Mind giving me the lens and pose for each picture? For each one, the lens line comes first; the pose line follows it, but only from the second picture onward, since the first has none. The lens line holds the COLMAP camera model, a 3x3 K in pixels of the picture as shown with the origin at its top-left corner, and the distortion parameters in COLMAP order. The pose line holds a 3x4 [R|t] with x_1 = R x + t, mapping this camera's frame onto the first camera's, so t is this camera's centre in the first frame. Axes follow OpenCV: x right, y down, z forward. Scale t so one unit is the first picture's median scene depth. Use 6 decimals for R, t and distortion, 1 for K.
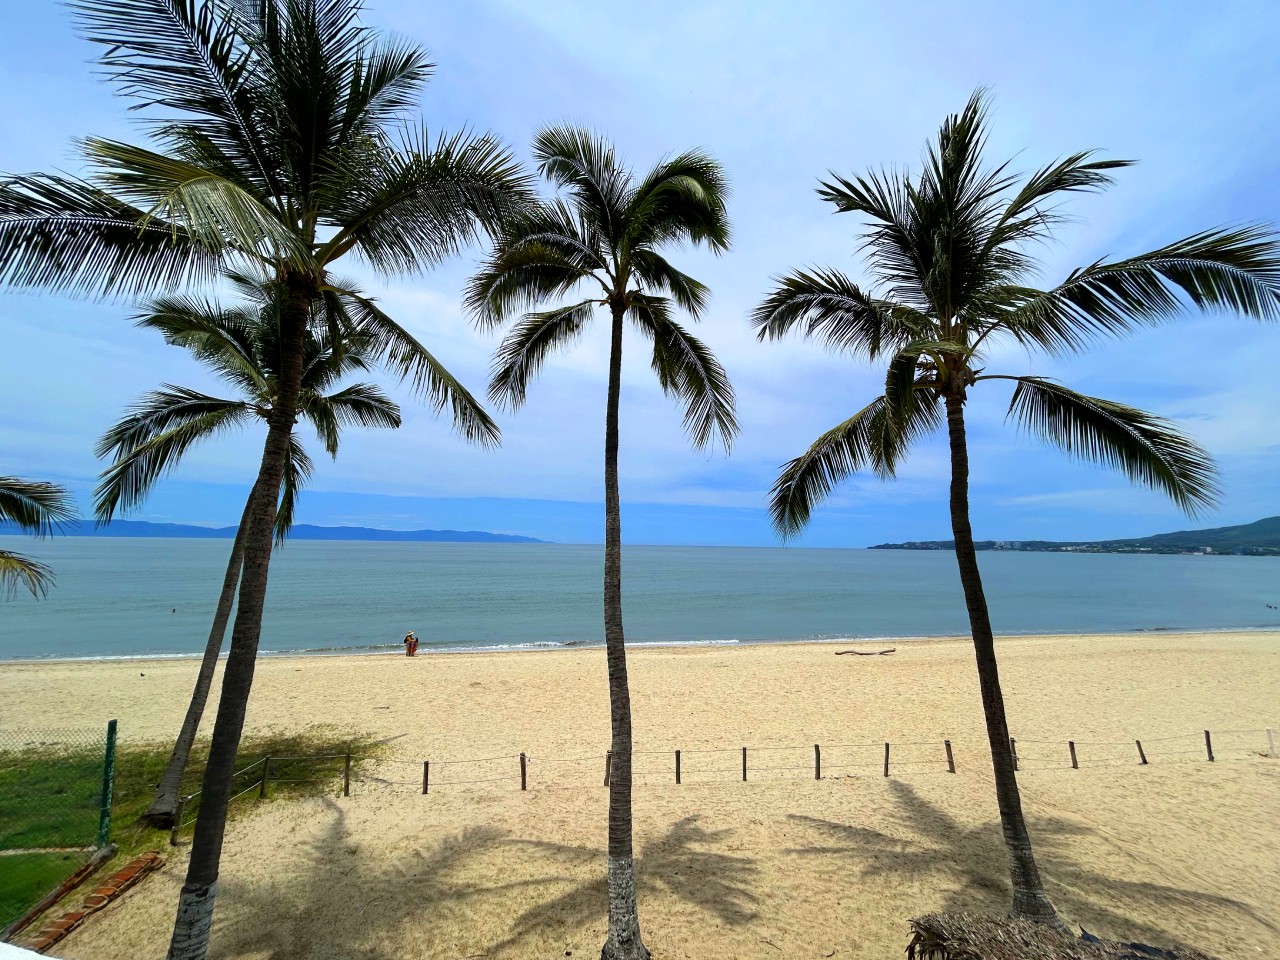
lens RADIAL K [[511.9, 0, 644.2], [0, 511.9, 484.1], [0, 0, 1]] dist [0.002683, 0.000834]
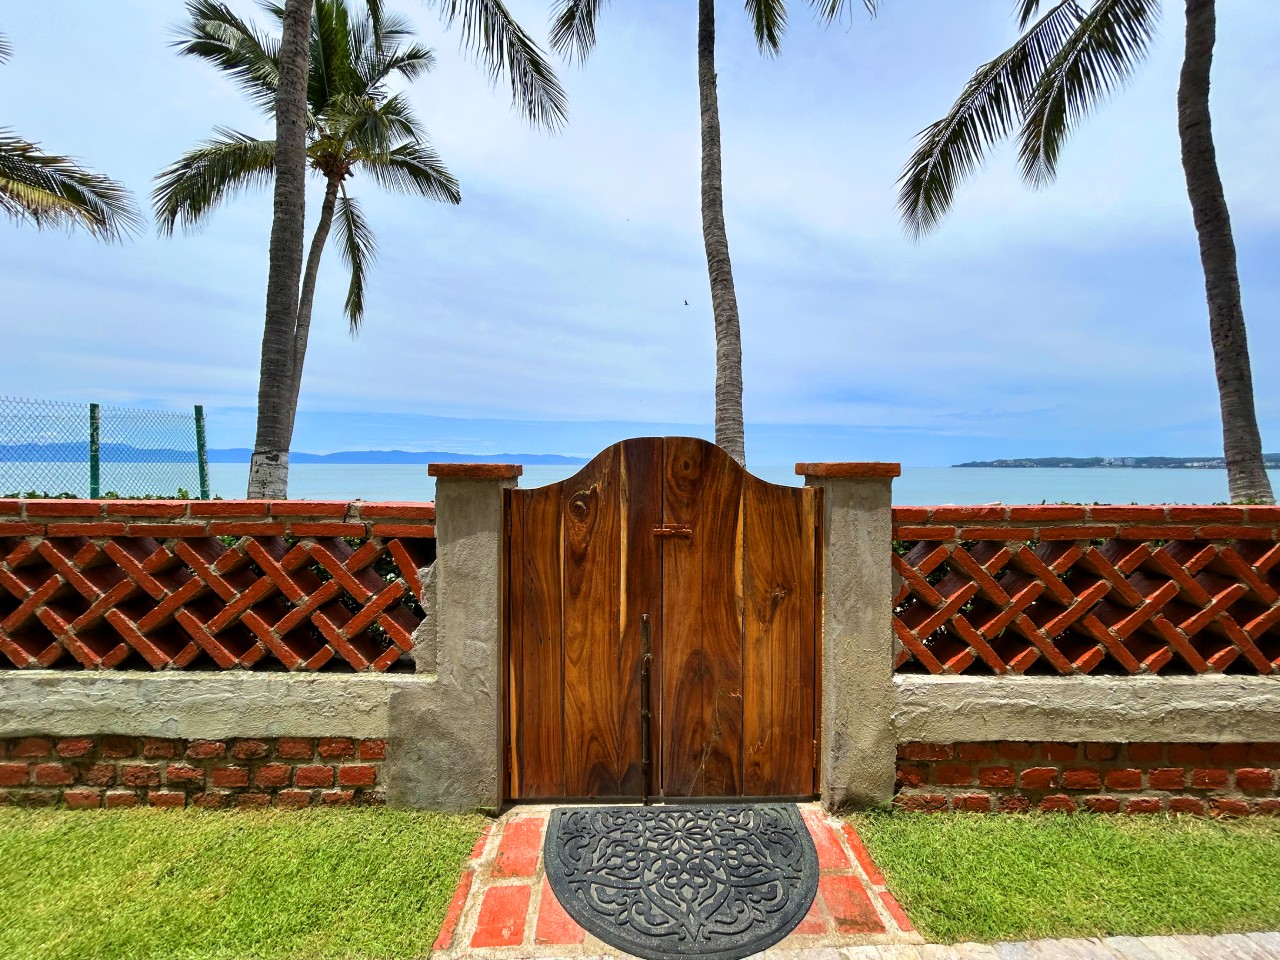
lens RADIAL K [[511.9, 0, 644.4], [0, 511.9, 481.0], [0, 0, 1]] dist [0.002683, 0.000834]
pose [[0.991304, -0.002540, -0.131570, -0.047972], [0.022199, 0.988712, 0.148173, 0.398354], [0.129708, -0.149805, 0.980171, 0.105431]]
